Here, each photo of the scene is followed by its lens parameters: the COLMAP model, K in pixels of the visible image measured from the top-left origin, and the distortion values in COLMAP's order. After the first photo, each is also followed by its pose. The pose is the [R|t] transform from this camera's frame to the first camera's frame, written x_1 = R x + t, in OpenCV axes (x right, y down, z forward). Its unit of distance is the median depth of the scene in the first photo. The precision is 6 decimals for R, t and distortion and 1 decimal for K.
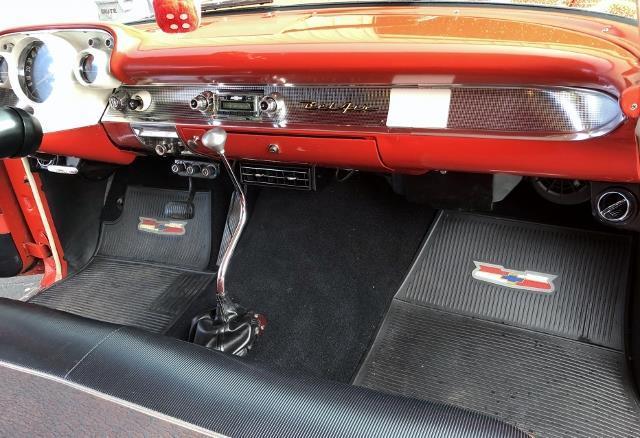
lens RADIAL K [[572.0, 0, 320.0], [0, 572.0, 219.0], [0, 0, 1]] dist [0.183891, -0.399921]
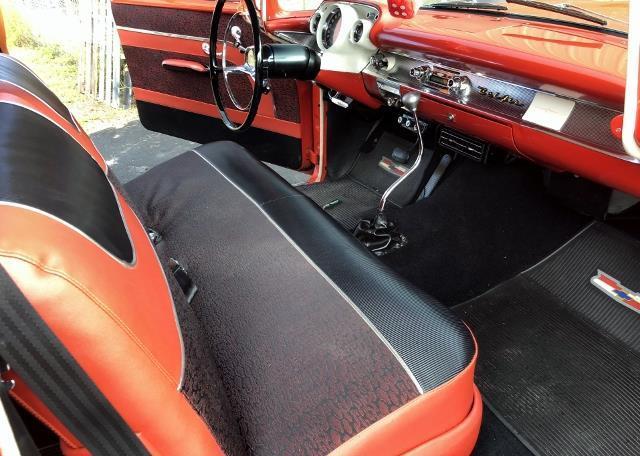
lens RADIAL K [[541.5, 0, 320.0], [0, 541.5, 228.0], [0, 0, 1]] dist [0.003344, 0.006871]
pose [[0.808055, 0.365958, -0.461651, 0.299577], [-0.339893, 0.929677, 0.142036, 0.033614], [0.481165, 0.042139, 0.875616, -0.192357]]
